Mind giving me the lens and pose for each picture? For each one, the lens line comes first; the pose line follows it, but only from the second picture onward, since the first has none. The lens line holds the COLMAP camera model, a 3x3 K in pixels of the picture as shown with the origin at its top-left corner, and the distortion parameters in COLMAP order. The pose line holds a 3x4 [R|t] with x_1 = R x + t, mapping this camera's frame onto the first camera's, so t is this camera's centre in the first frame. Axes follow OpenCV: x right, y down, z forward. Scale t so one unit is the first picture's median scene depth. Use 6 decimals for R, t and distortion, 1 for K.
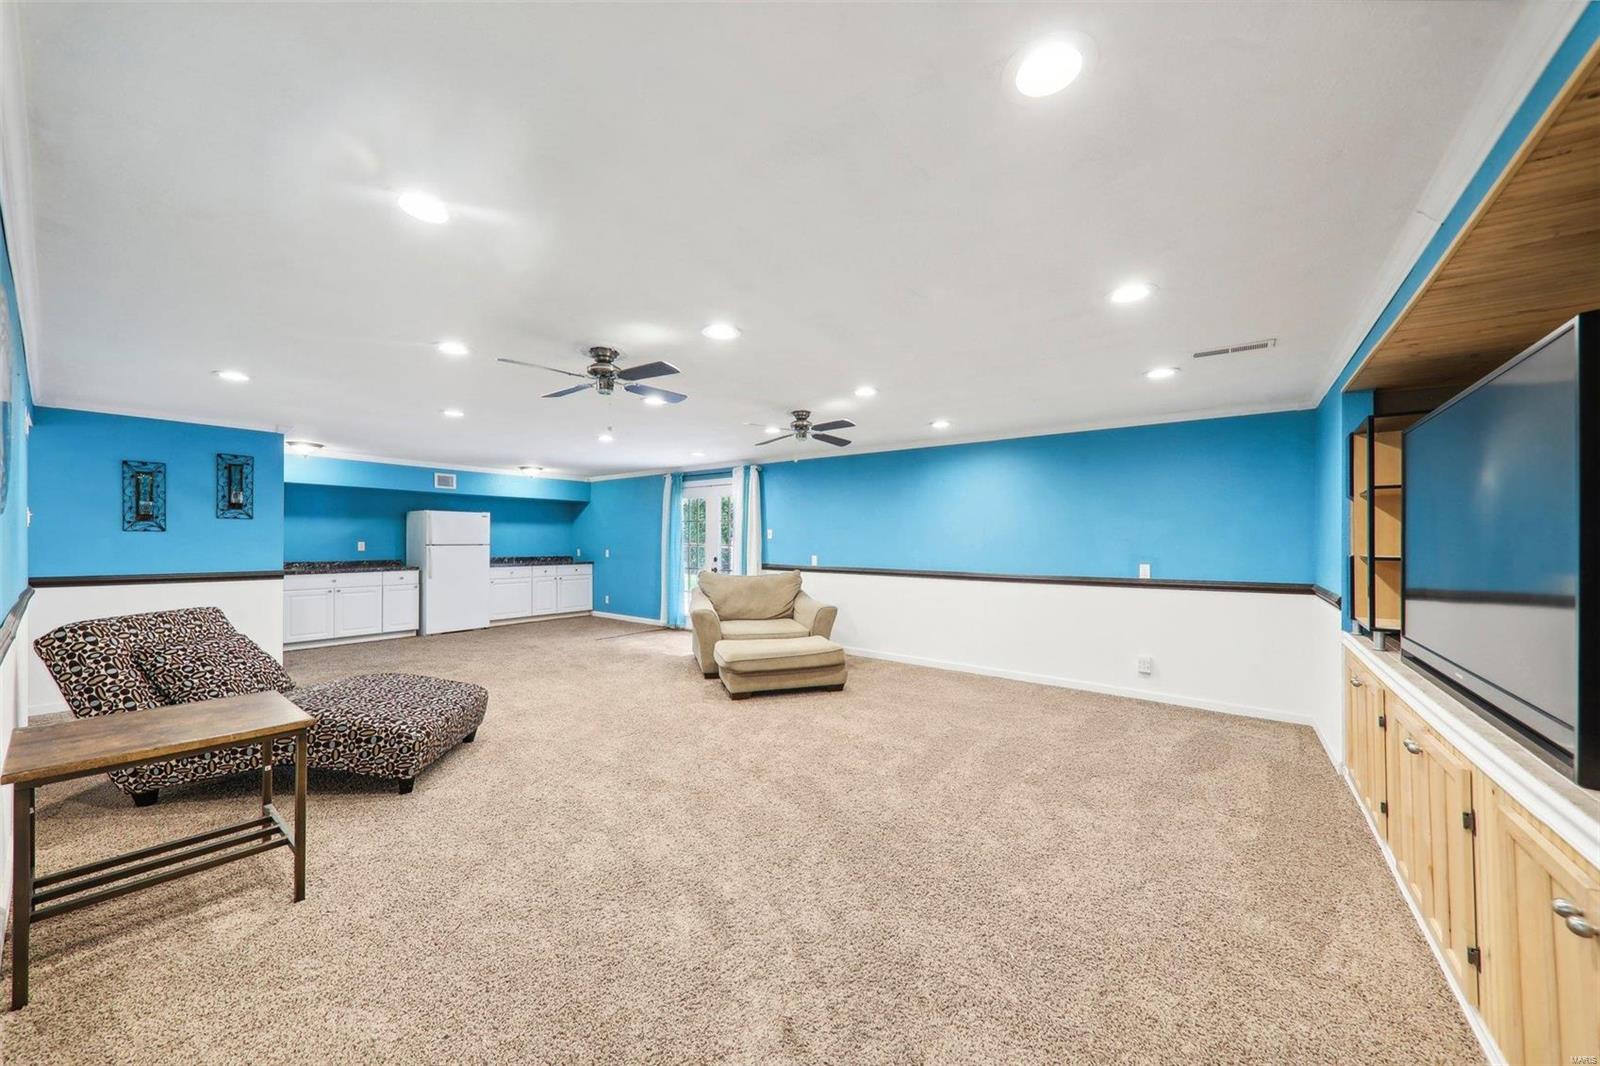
lens RADIAL K [[546.3, 0, 800.0], [0, 546.3, 533.0], [0, 0, 1]] dist [0.012260, -0.000034]
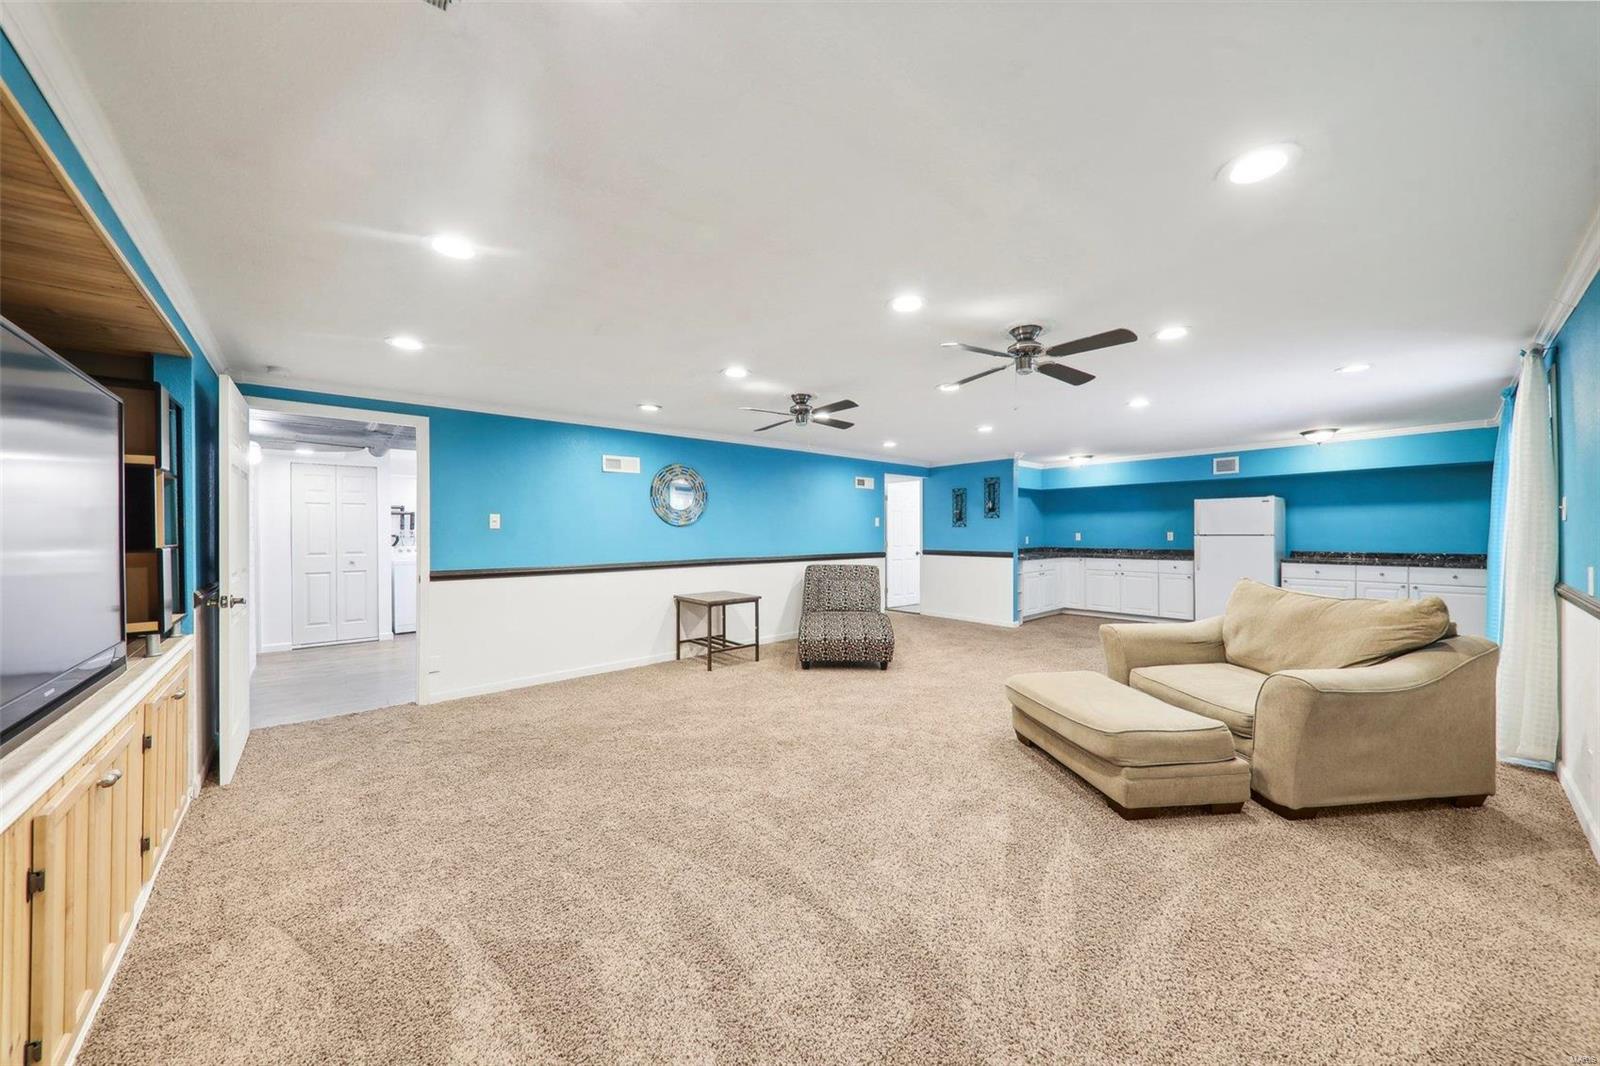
lens RADIAL K [[552.9, 0, 813.4], [0, 552.9, 524.7], [0, 0, 1]] dist [-0.000148, -0.000002]
pose [[-0.186511, -0.015242, -0.982335, 0.407140], [0.017738, 0.999664, -0.018878, 0.009668], [0.982293, -0.020946, -0.186178, 0.516785]]
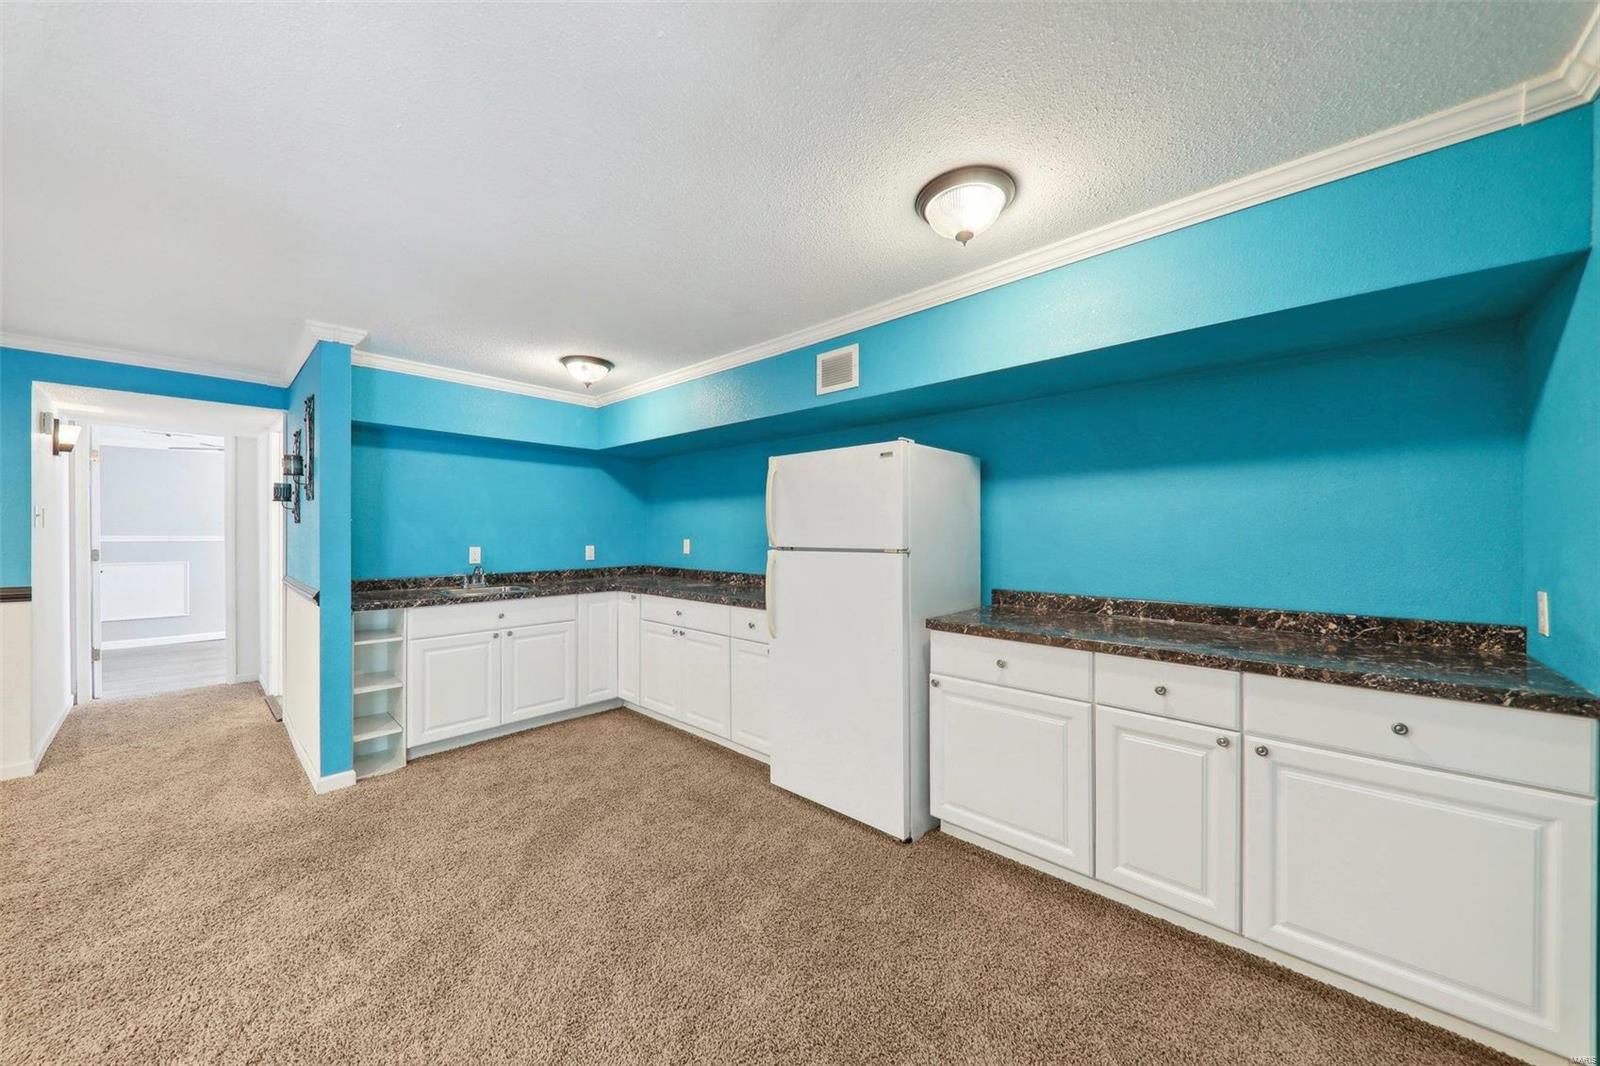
lens RADIAL K [[553.2, 0, 803.5], [0, 553.2, 535.9], [0, 0, 1]] dist [-0.004768, -0.000132]
pose [[-0.117016, 0.000375, -0.993130, -0.299853], [0.011506, 0.999933, -0.000978, 0.013810], [0.993063, -0.011541, -0.117012, 1.067922]]
